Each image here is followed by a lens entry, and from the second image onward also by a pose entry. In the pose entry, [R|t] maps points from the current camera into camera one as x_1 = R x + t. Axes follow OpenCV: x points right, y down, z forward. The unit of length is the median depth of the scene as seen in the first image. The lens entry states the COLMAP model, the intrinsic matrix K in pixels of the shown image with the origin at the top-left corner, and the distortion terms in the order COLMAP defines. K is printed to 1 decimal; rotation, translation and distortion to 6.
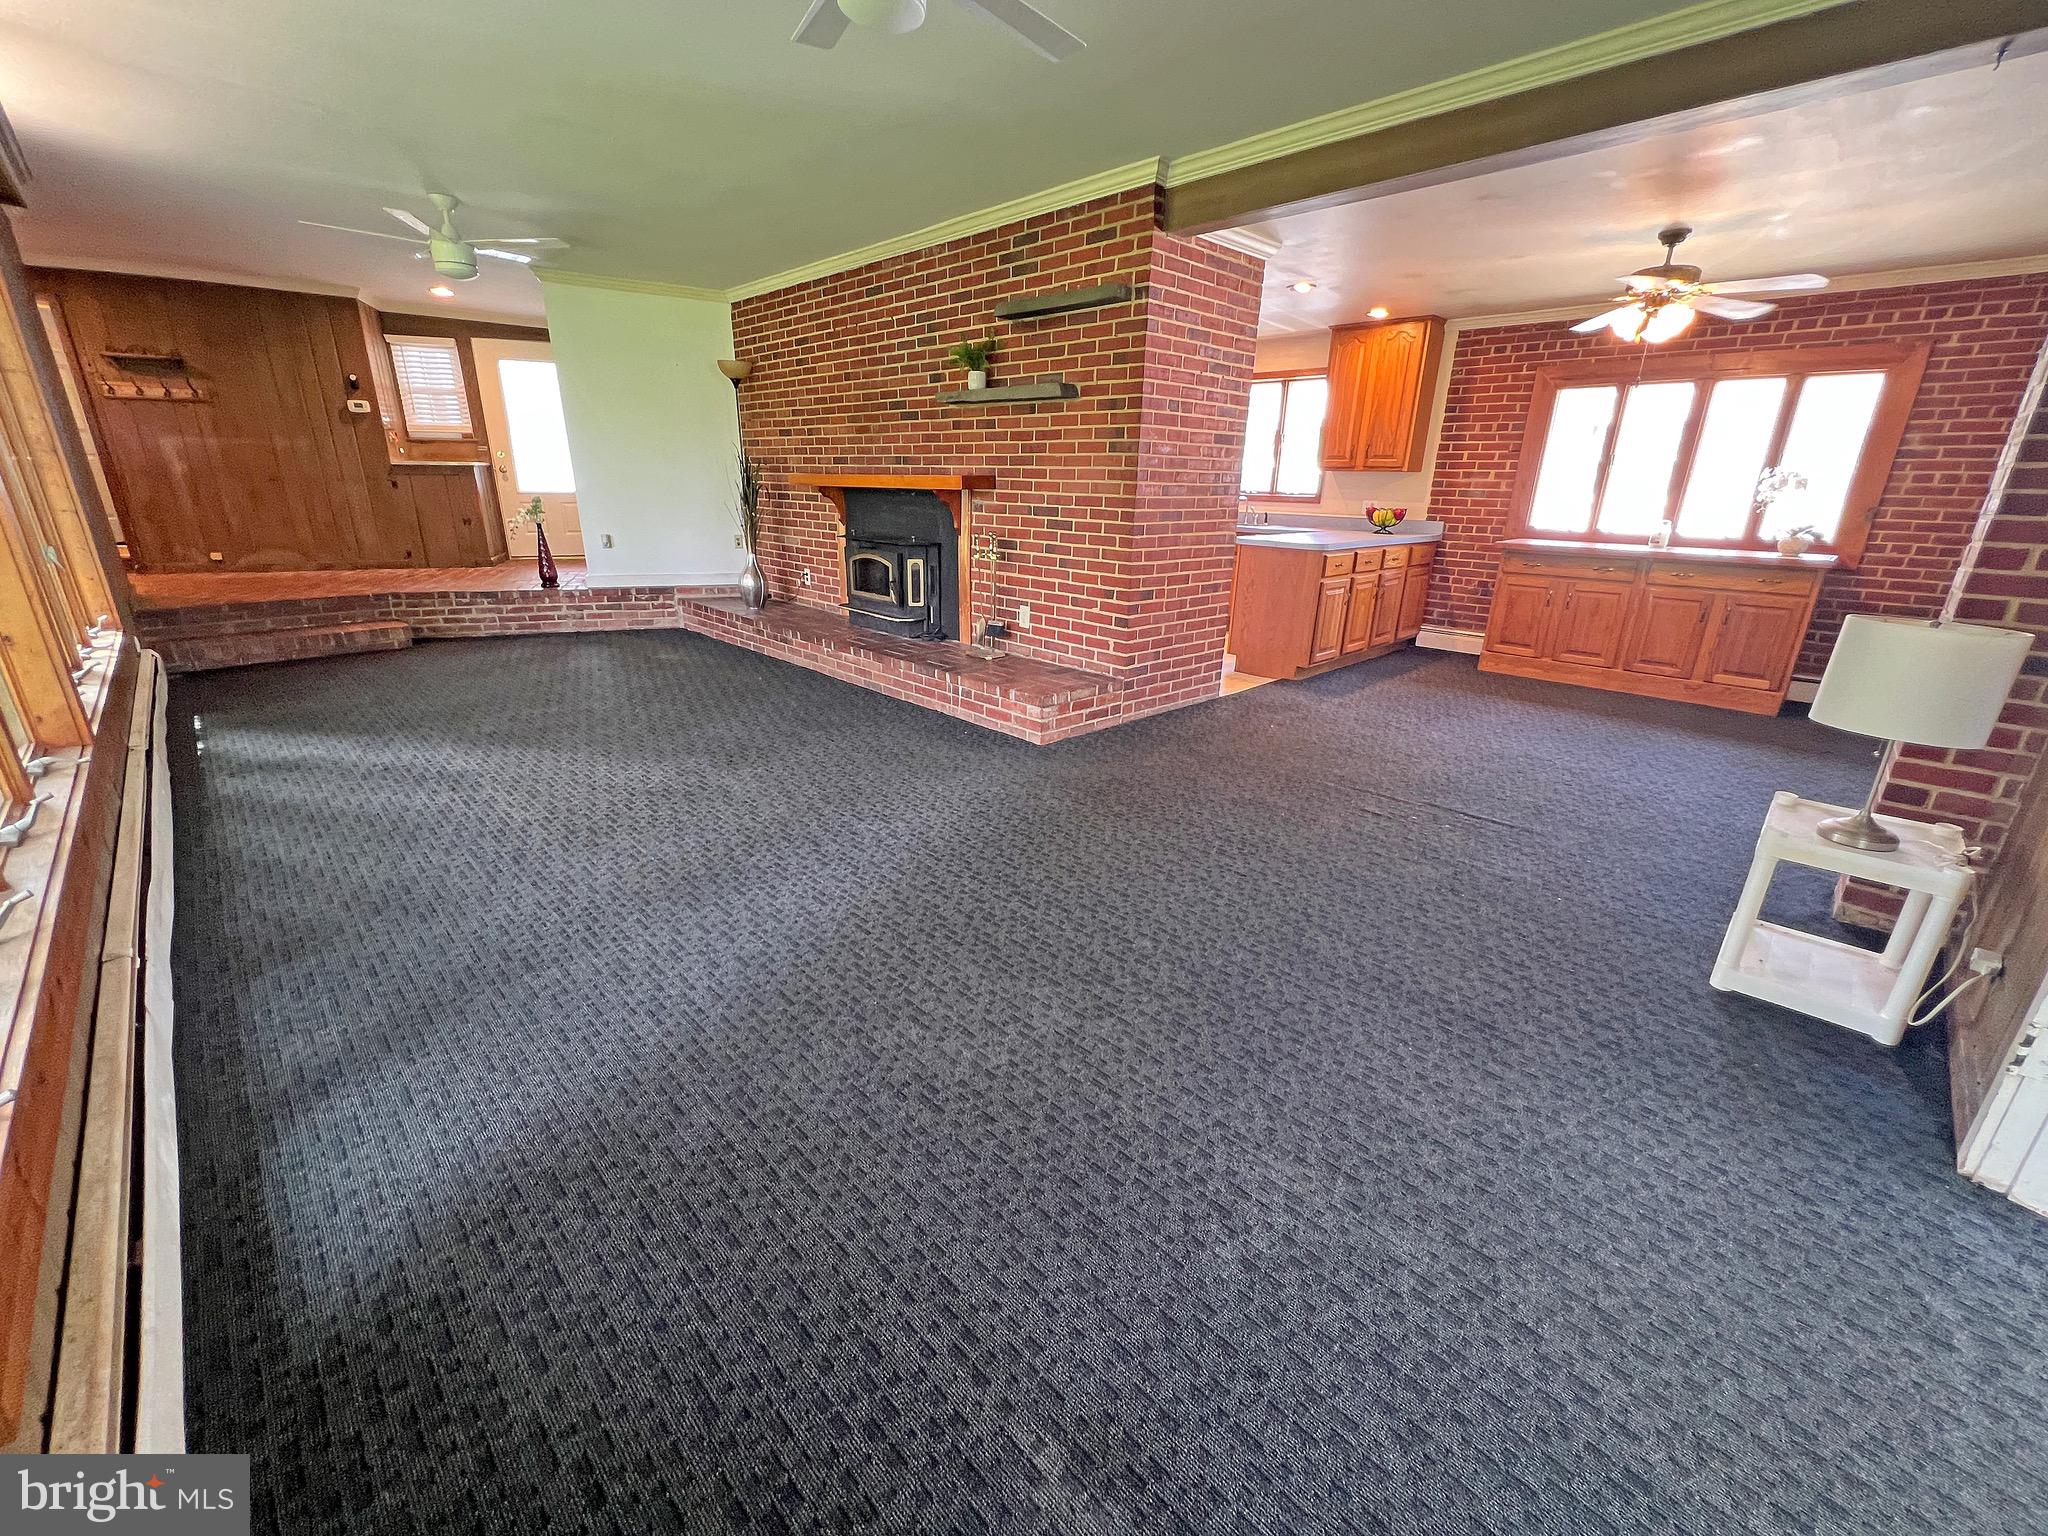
lens RADIAL K [[825.1, 0, 1018.0], [0, 825.1, 768.5], [0, 0, 1]] dist [-0.004480, 0.001042]
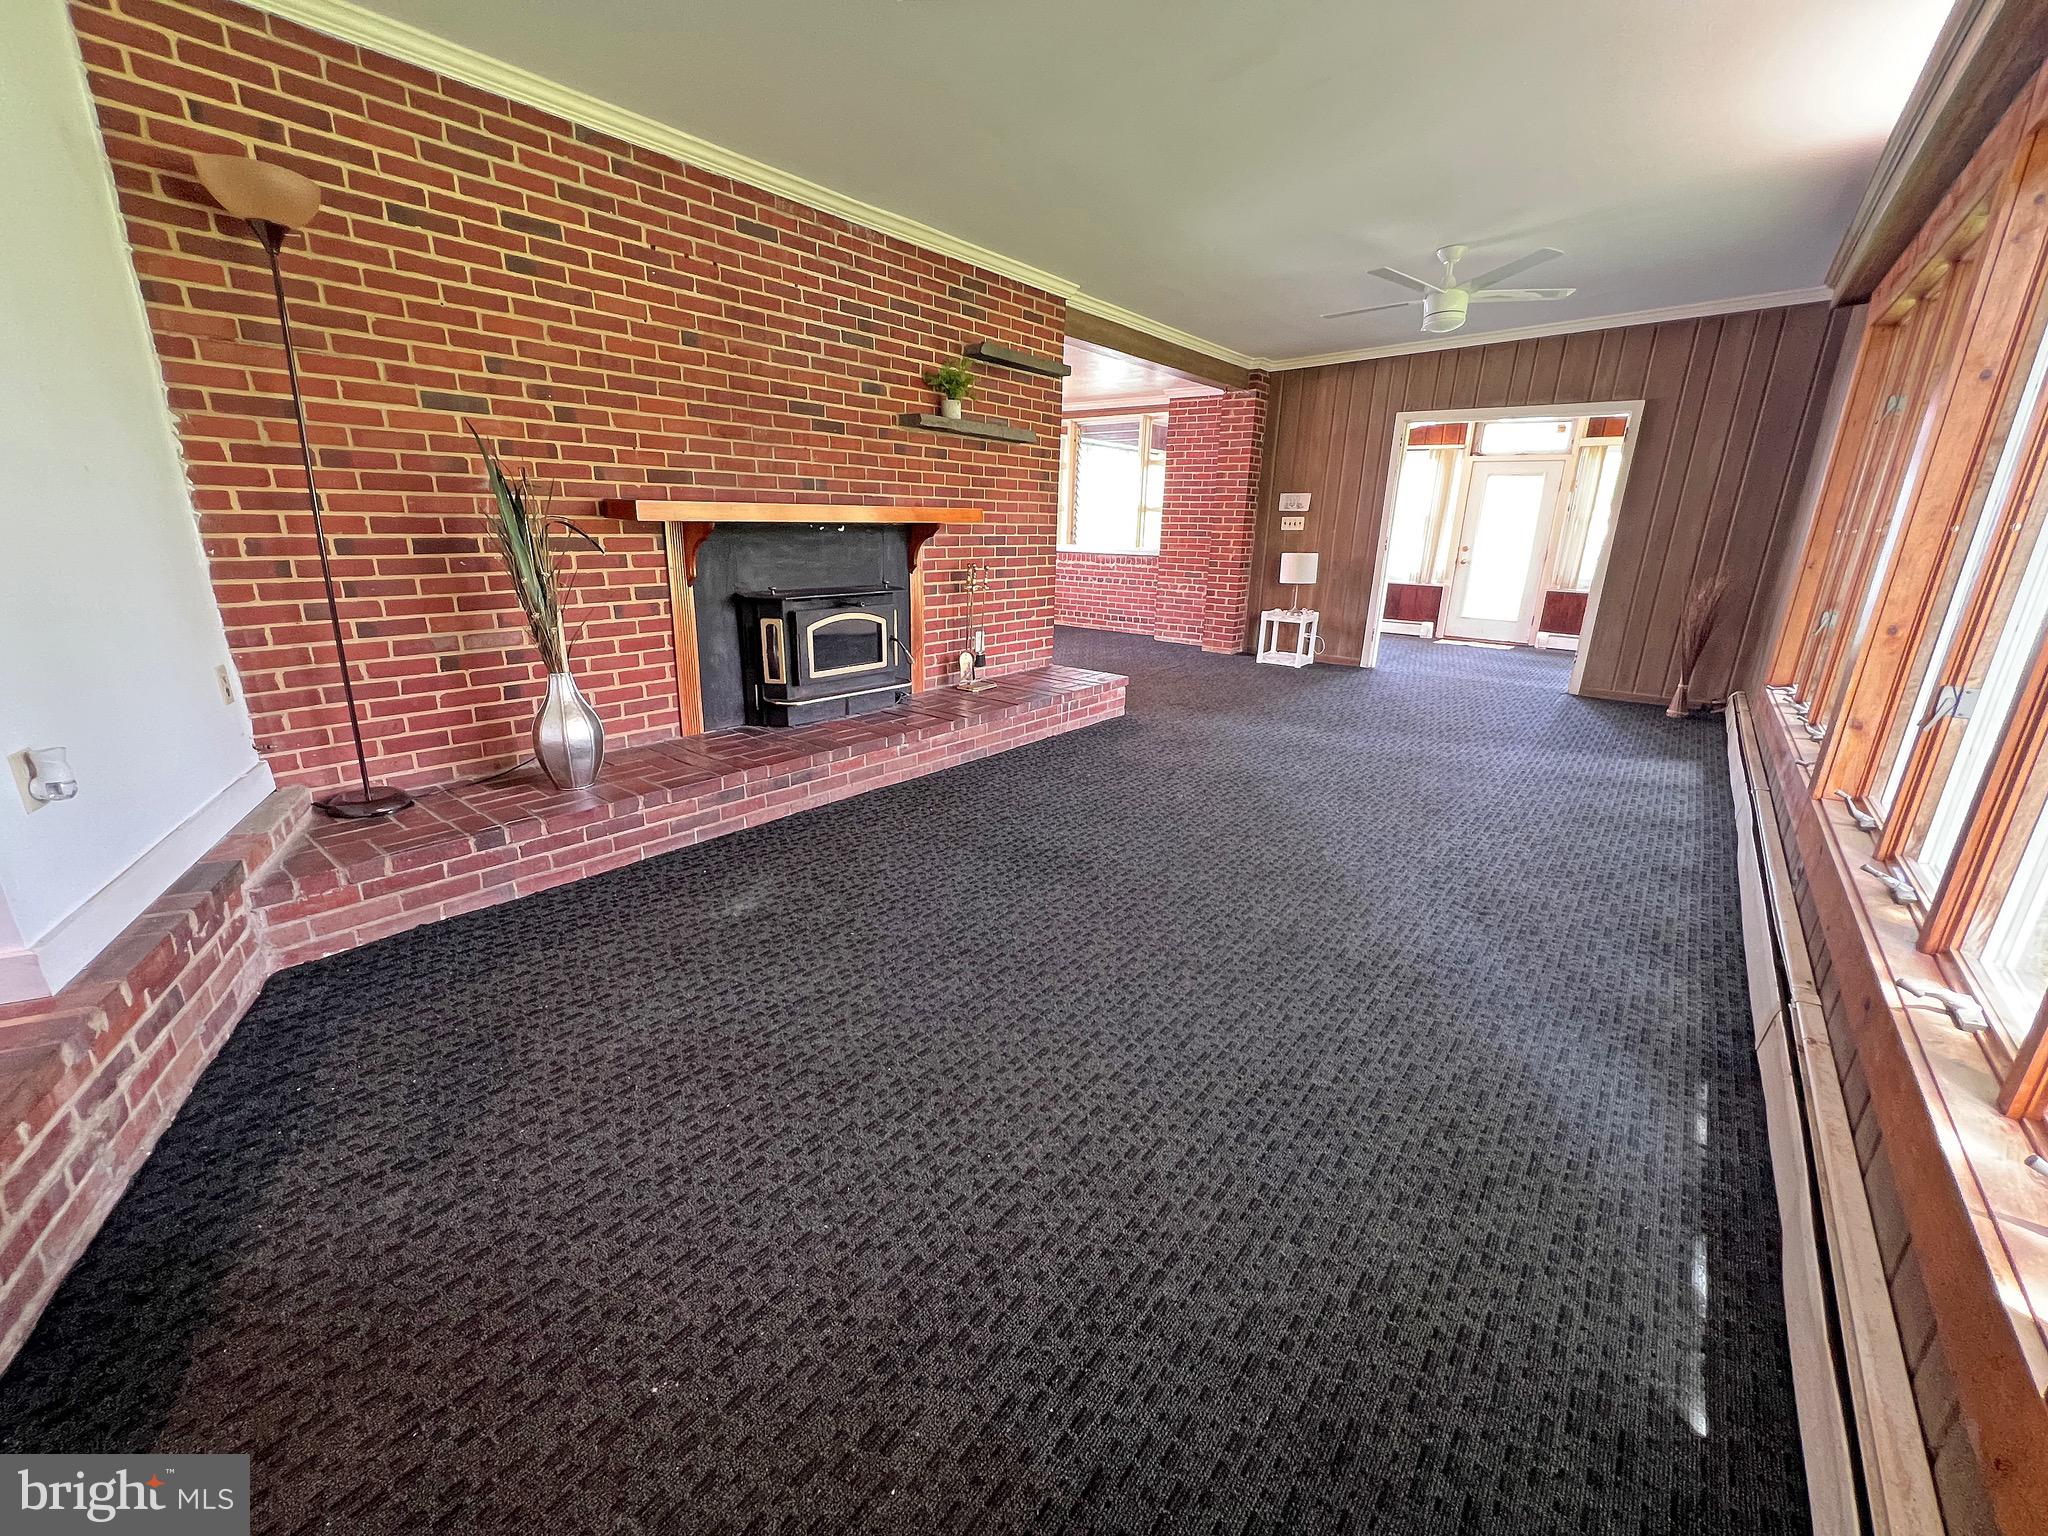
lens RADIAL K [[825.1, 0, 1019.1], [0, 825.1, 769.7], [0, 0, 1]] dist [-0.004480, 0.001042]
pose [[-0.120035, -0.311891, 0.942505, -0.844451], [0.305148, 0.891819, 0.333981, -0.304936], [-0.944710, 0.327693, -0.011877, 0.832629]]
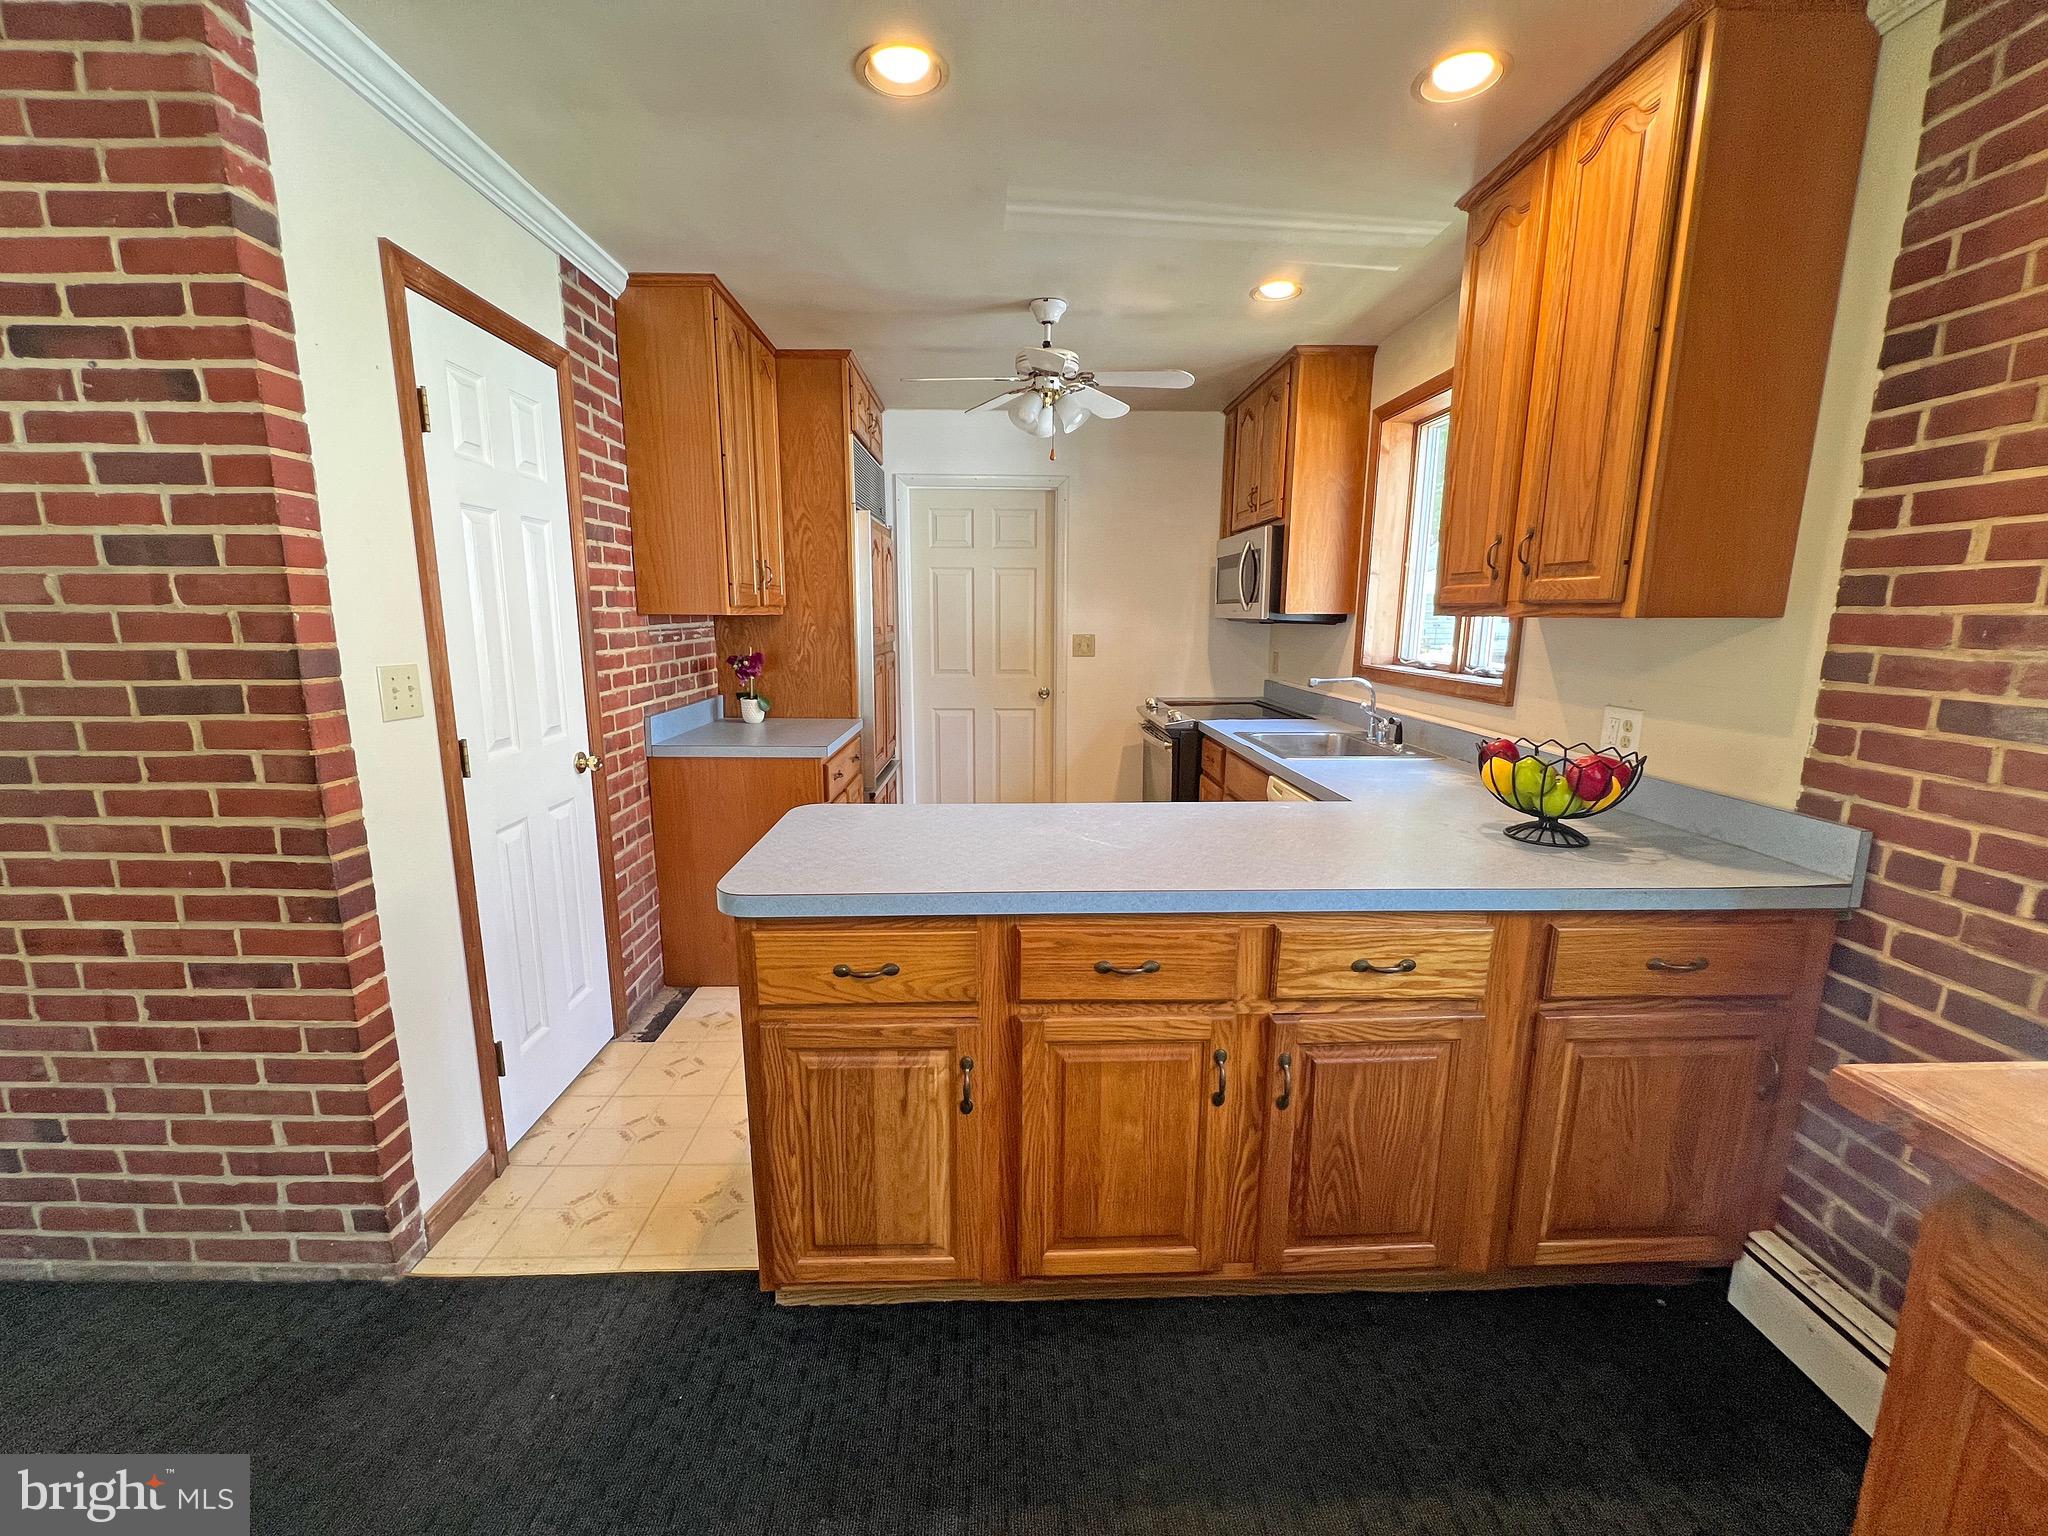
lens RADIAL K [[824.1, 0, 1019.0], [0, 824.1, 768.5], [0, 0, 1]] dist [-0.002935, 0.001510]
pose [[0.734340, 0.110059, -0.669800, 0.544392], [-0.214707, 0.973765, -0.075390, -0.274394], [0.643930, 0.199172, 0.738705, 0.750791]]
